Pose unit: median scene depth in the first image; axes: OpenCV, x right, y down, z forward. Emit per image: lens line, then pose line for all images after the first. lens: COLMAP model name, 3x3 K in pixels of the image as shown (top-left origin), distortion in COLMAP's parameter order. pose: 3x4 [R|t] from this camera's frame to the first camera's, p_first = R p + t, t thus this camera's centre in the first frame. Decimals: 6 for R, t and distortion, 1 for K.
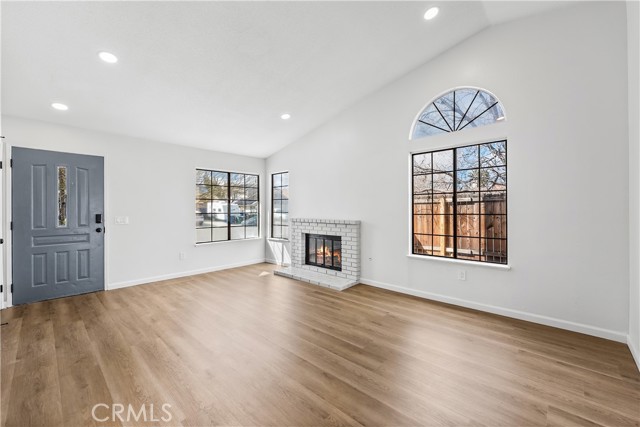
lens RADIAL K [[259.9, 0, 321.2], [0, 259.9, 216.7], [0, 0, 1]] dist [-0.001656, -0.000464]
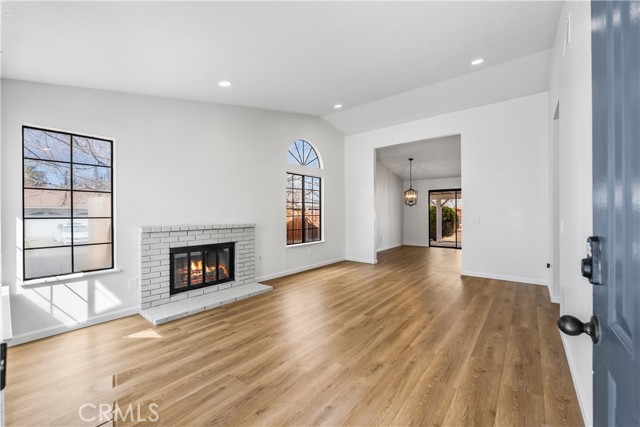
lens RADIAL K [[259.9, 0, 317.2], [0, 259.9, 215.3], [0, 0, 1]] dist [-0.001656, -0.000464]
pose [[-0.059224, -0.001918, 0.998243, -1.070494], [0.031700, 0.999490, 0.003801, -0.014854], [-0.997741, 0.031869, -0.059133, 0.952642]]
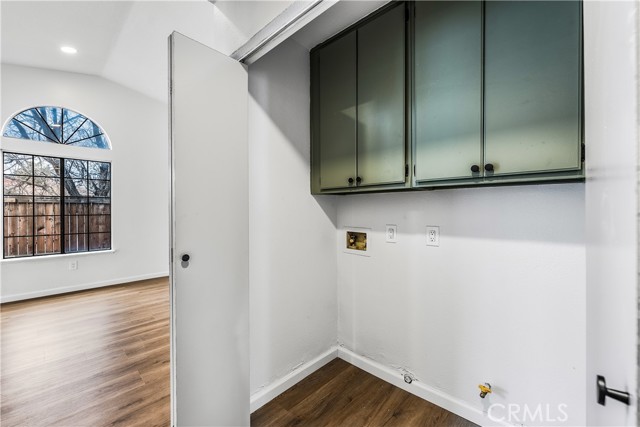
lens RADIAL K [[259.9, 0, 317.6], [0, 259.9, 214.5], [0, 0, 1]] dist [-0.001656, -0.000464]
pose [[0.010770, -0.004024, 0.999934, -0.590997], [0.022344, 0.999743, 0.003782, 0.008466], [-0.999692, 0.022302, 0.010857, -0.137955]]
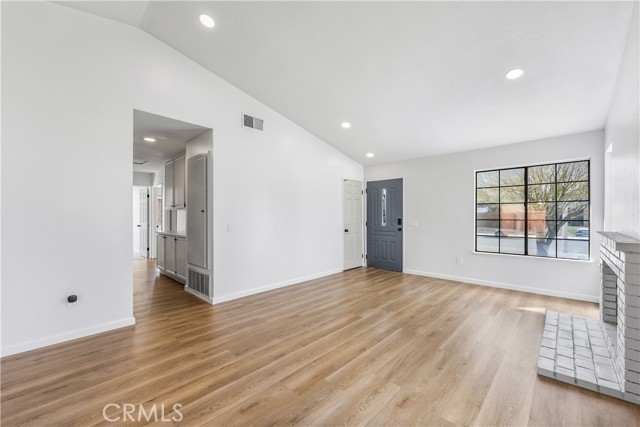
lens RADIAL K [[259.9, 0, 324.3], [0, 259.9, 215.4], [0, 0, 1]] dist [-0.001656, -0.000464]
pose [[0.006672, 0.000185, -0.999978, 0.635483], [-0.026162, 0.999658, 0.000010, -0.016736], [0.999635, 0.026162, 0.006674, 0.619772]]
